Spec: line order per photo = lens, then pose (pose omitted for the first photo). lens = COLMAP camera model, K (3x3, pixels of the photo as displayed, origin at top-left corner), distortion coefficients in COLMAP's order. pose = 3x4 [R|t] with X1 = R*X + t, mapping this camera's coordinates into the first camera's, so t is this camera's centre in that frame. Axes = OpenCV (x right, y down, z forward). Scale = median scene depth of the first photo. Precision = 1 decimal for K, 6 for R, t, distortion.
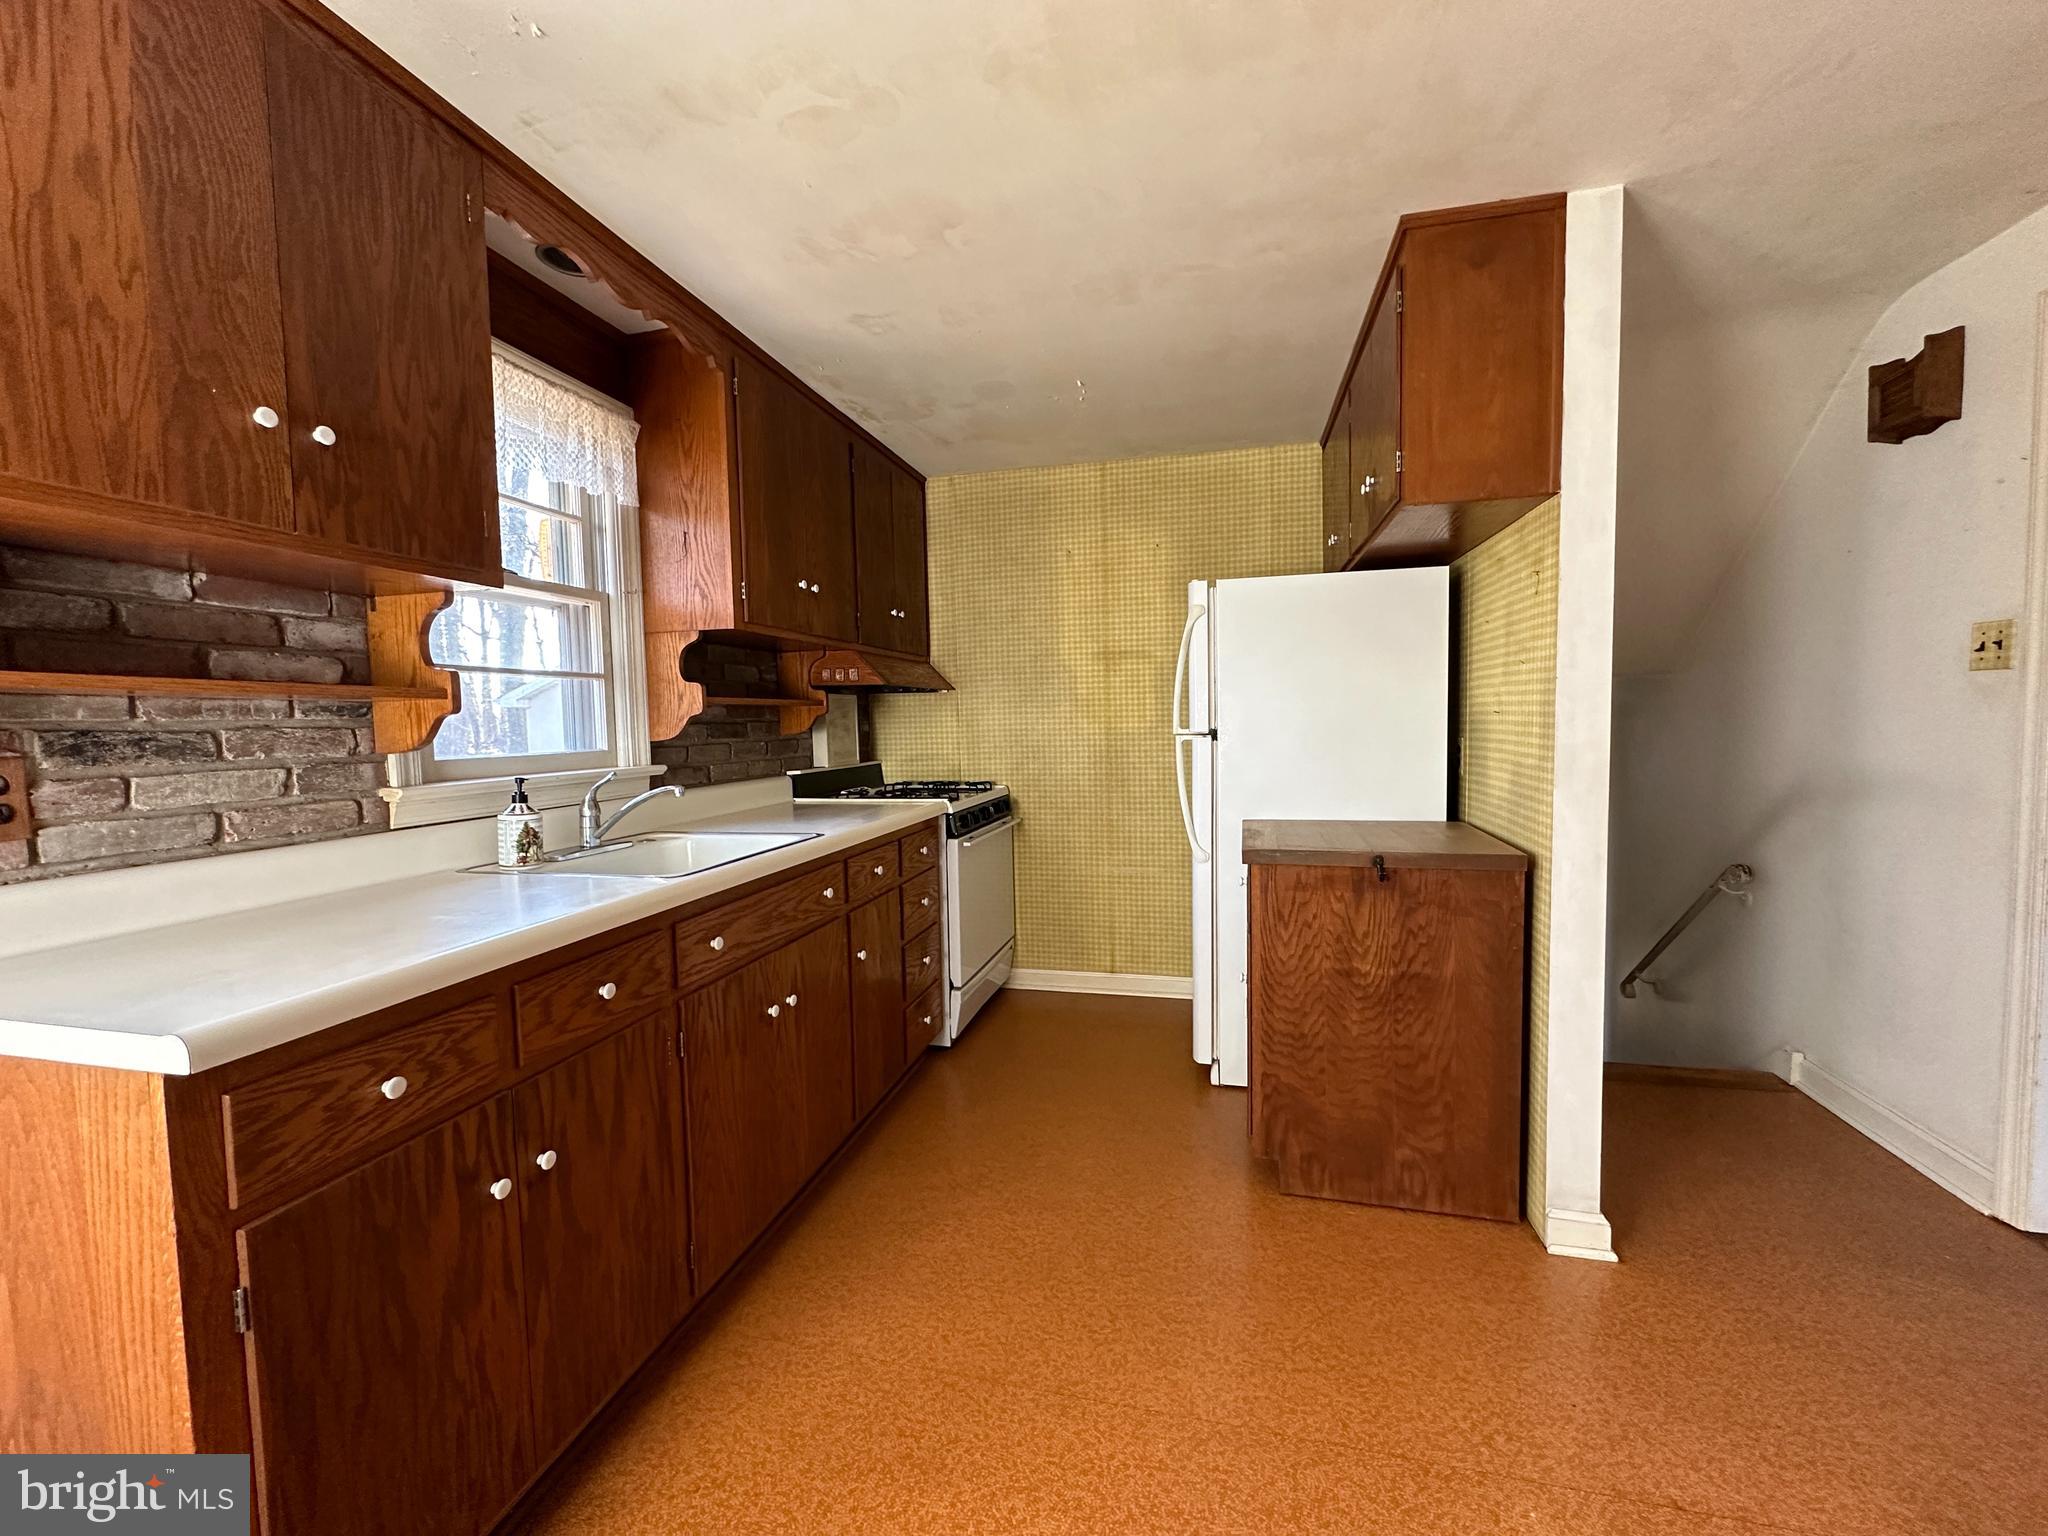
lens RADIAL K [[817.4, 0, 1021.2], [0, 817.4, 766.4], [0, 0, 1]] dist [-0.001674, -0.000083]
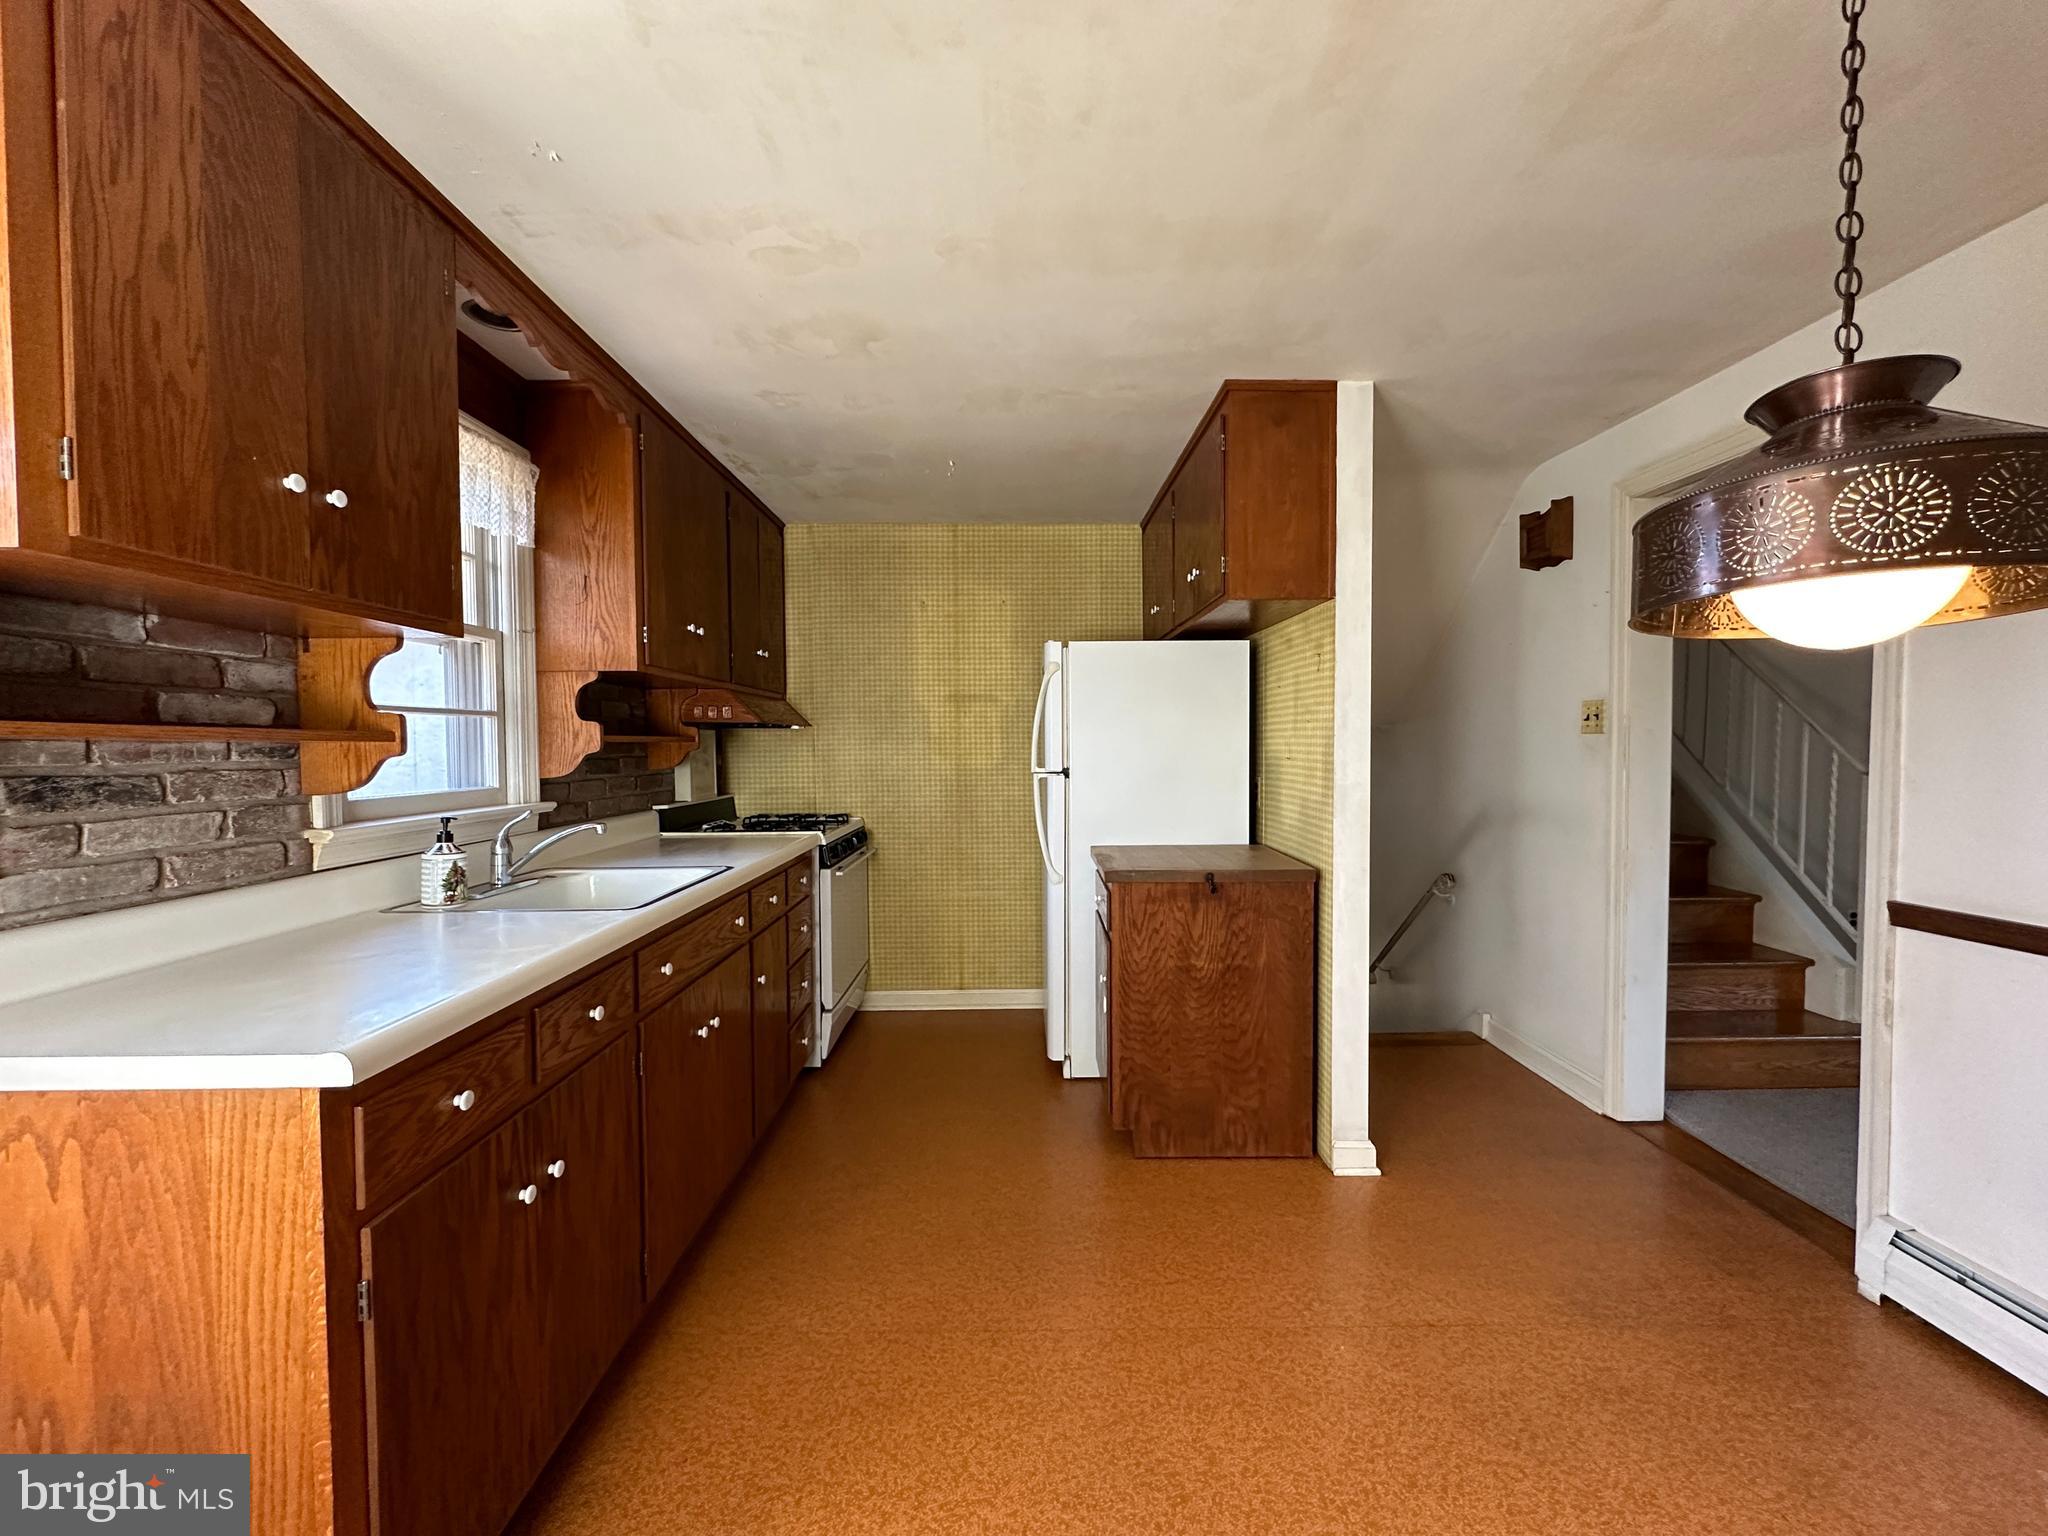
lens RADIAL K [[817.4, 0, 1021.2], [0, 817.4, 766.4], [0, 0, 1]] dist [-0.001674, -0.000083]
pose [[0.967726, 0.006763, 0.251913, -0.180862], [0.001764, 0.999434, -0.033607, -0.014309], [-0.251998, 0.032967, 0.967166, -0.165696]]
